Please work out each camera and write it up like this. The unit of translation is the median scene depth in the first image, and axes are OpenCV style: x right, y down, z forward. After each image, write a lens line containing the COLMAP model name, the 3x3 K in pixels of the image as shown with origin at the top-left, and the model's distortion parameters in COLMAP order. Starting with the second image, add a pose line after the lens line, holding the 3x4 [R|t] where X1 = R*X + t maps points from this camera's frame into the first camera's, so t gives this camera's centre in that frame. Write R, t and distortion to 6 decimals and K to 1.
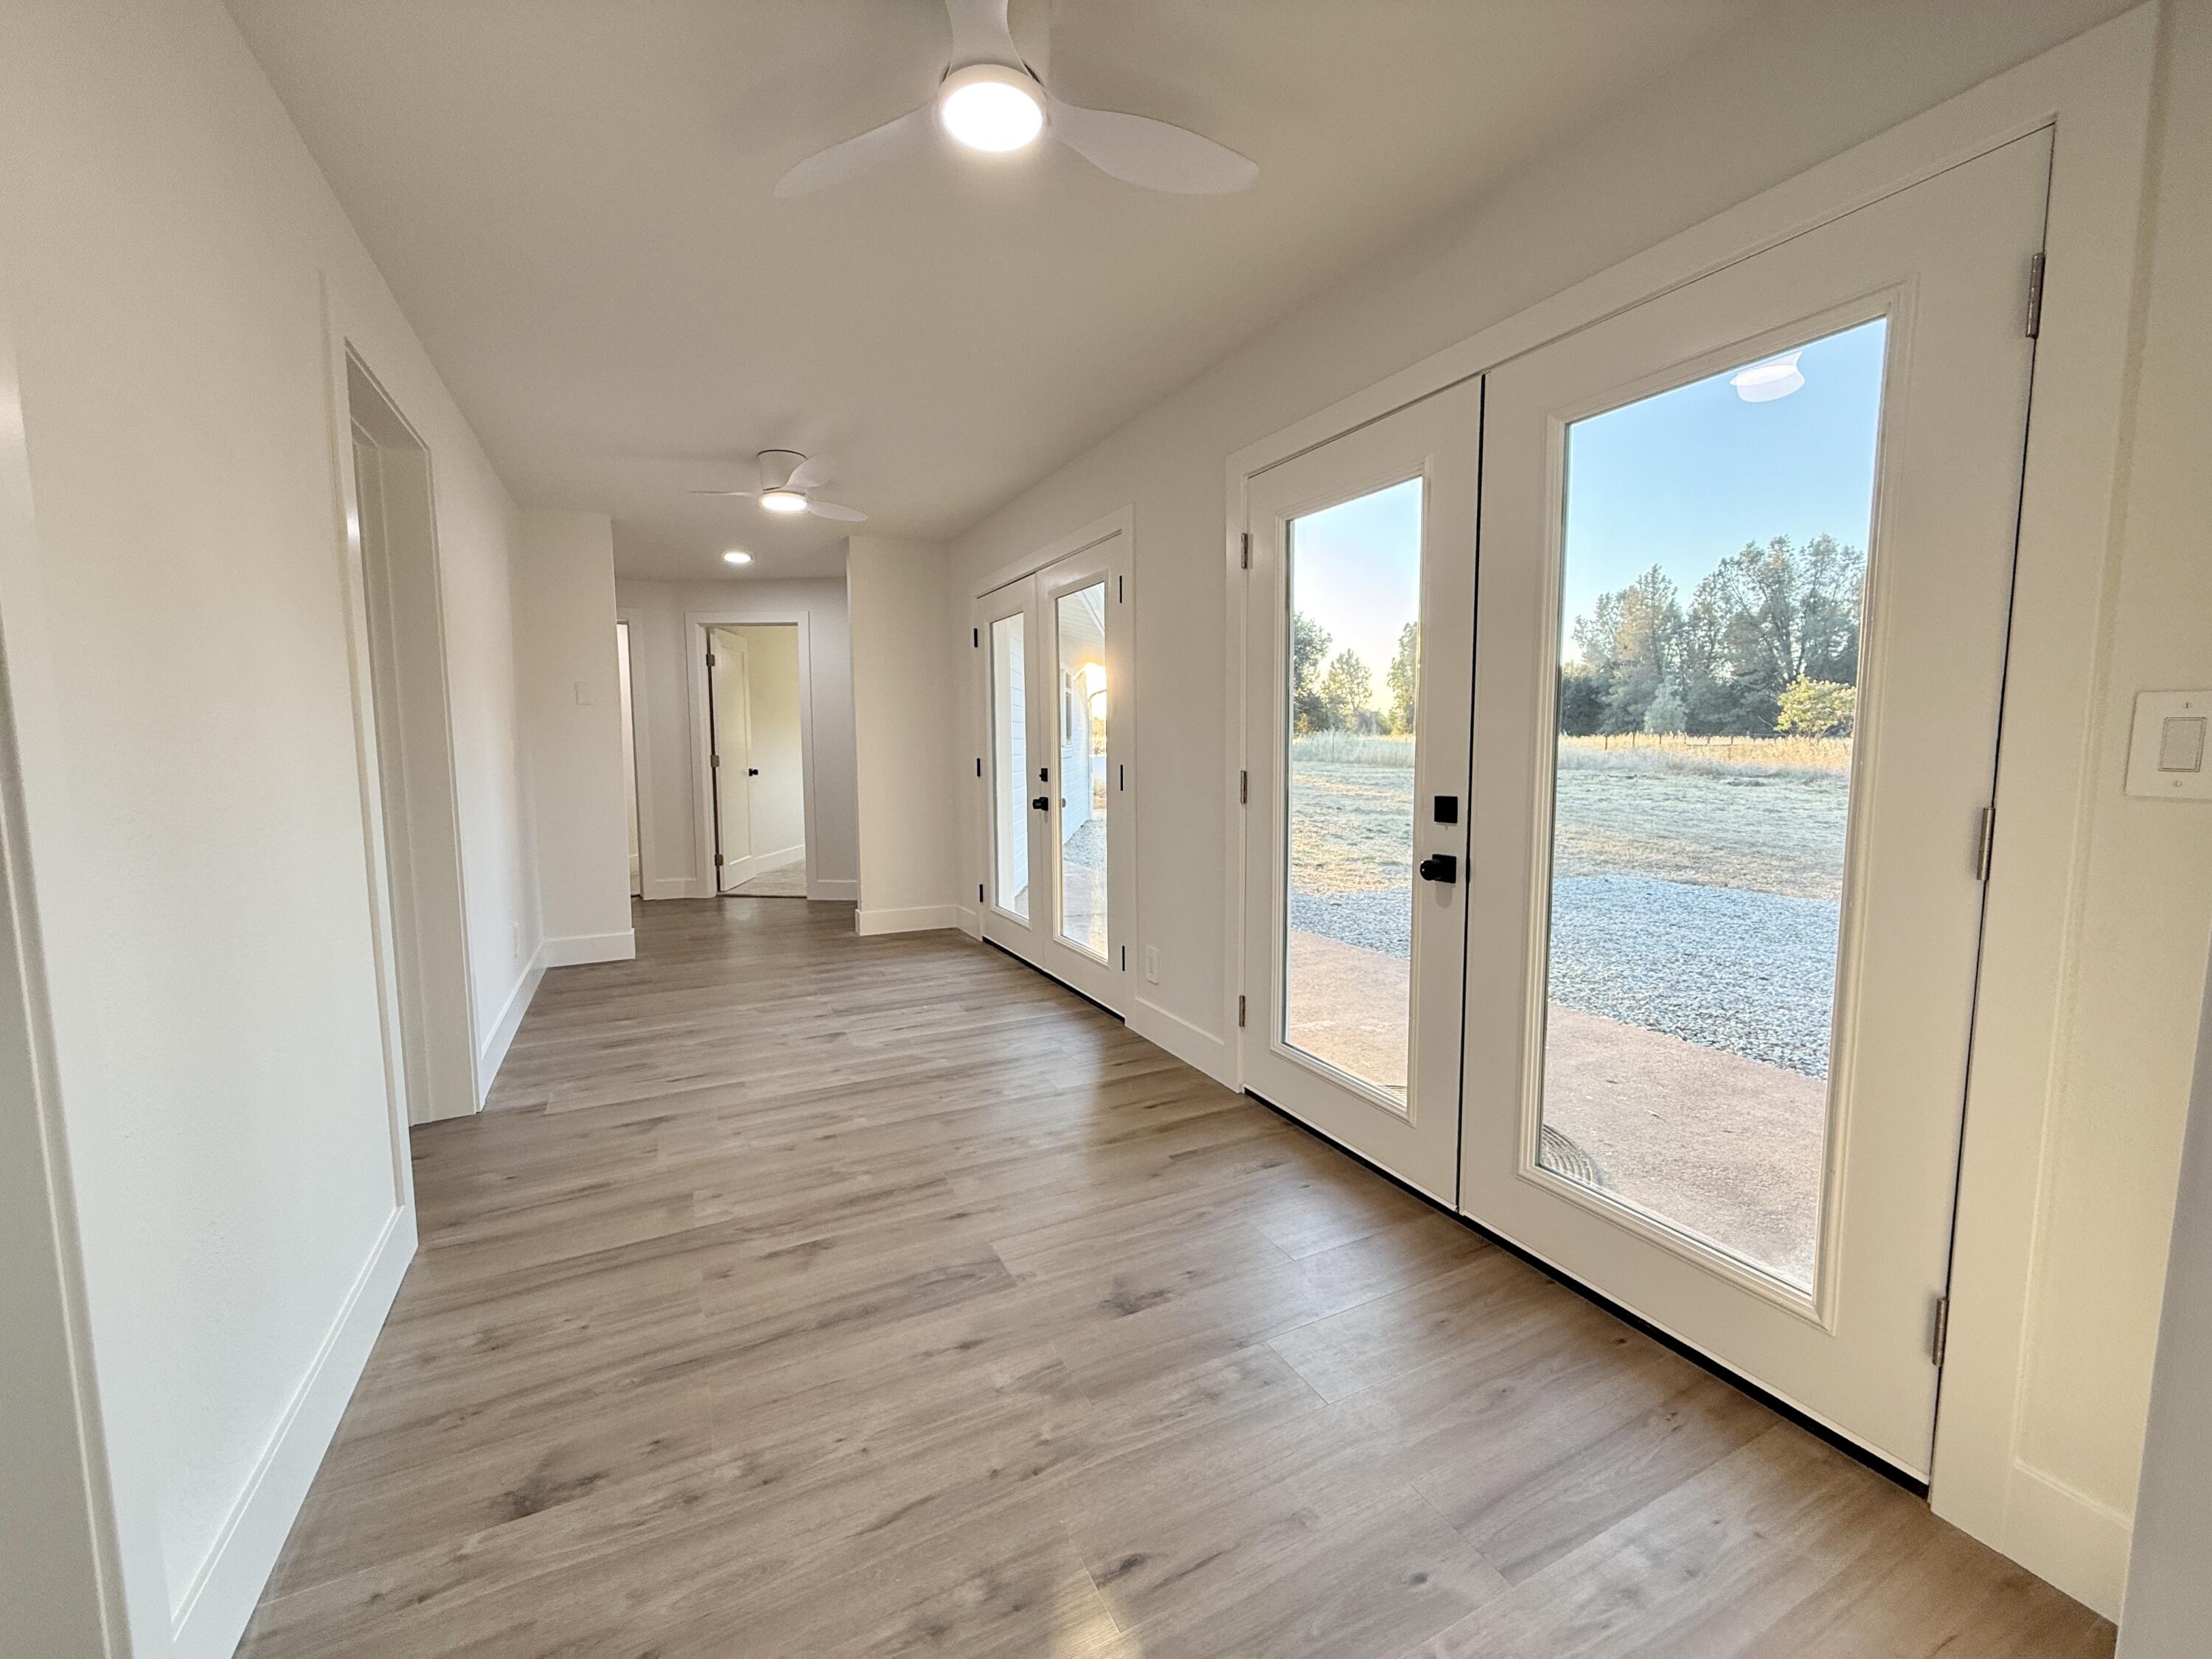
lens RADIAL K [[889.0, 0, 1099.7], [0, 889.0, 825.2], [0, 0, 1]] dist [0.013146, -0.000081]
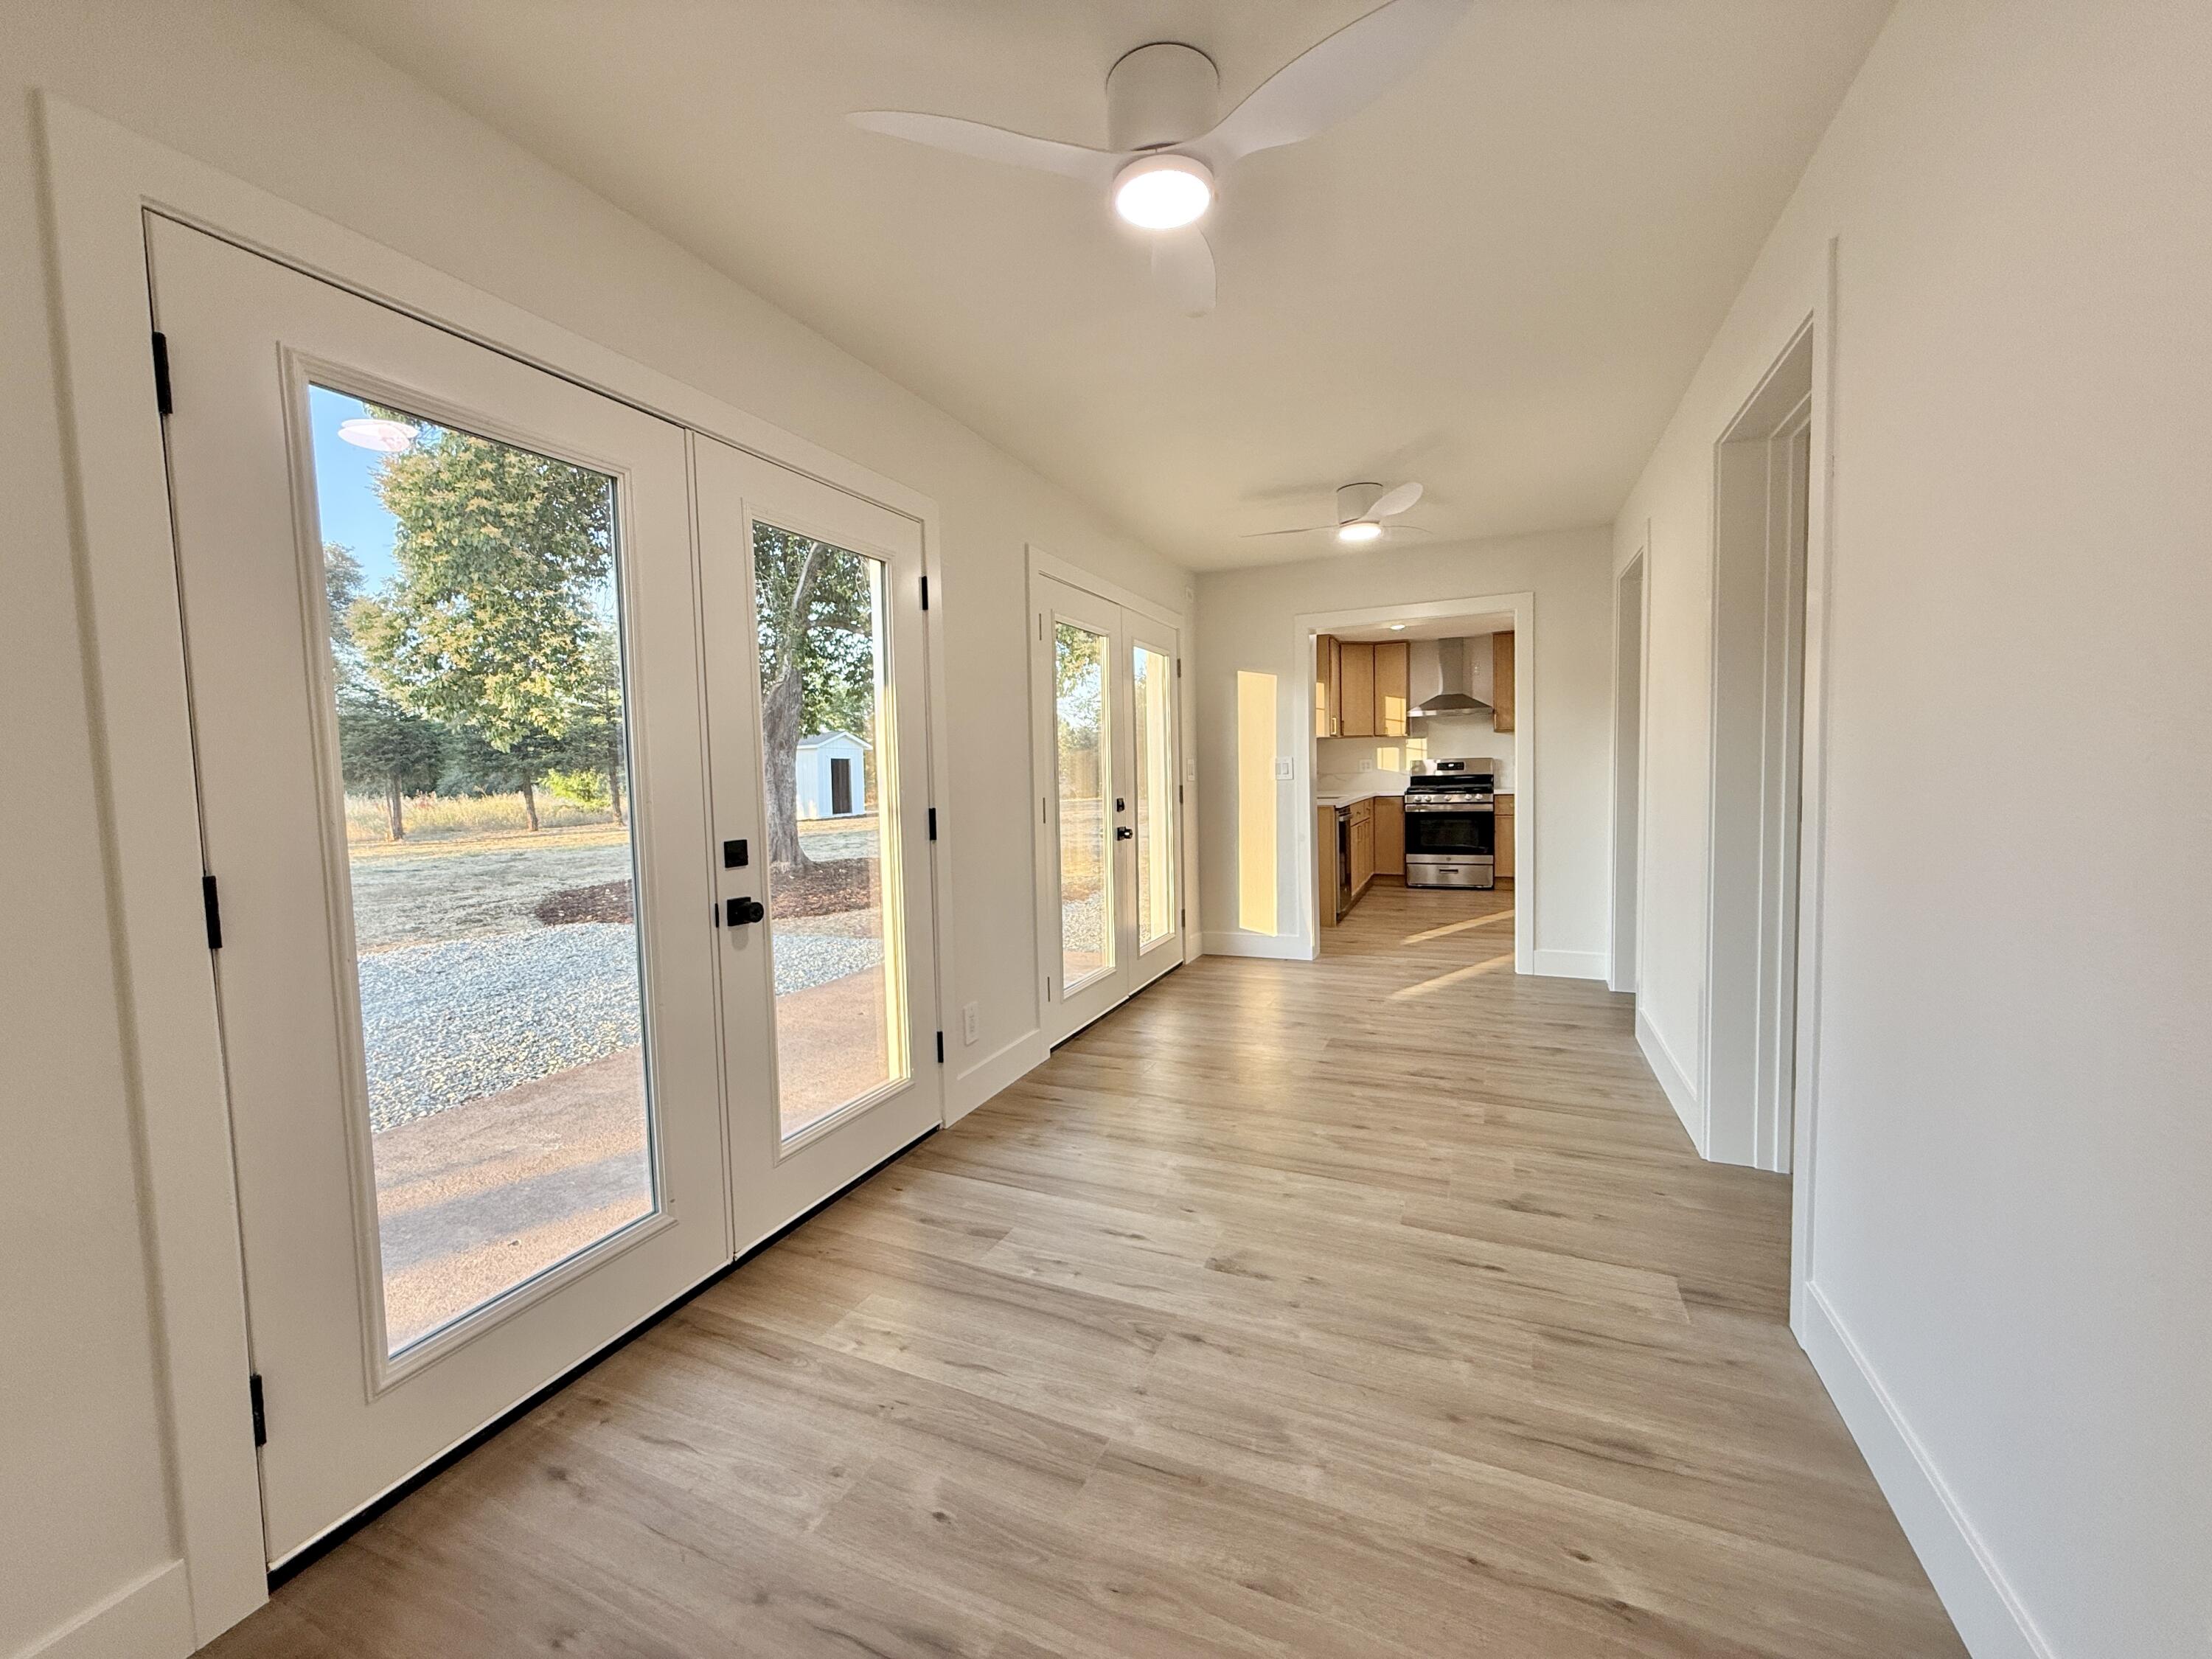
lens RADIAL K [[889.0, 0, 1099.7], [0, 889.0, 825.2], [0, 0, 1]] dist [0.013146, -0.000081]
pose [[-0.639028, -0.022910, 0.768842, -0.883560], [0.107138, 0.987161, 0.118464, -0.168495], [-0.761685, 0.158074, -0.628370, 1.772557]]
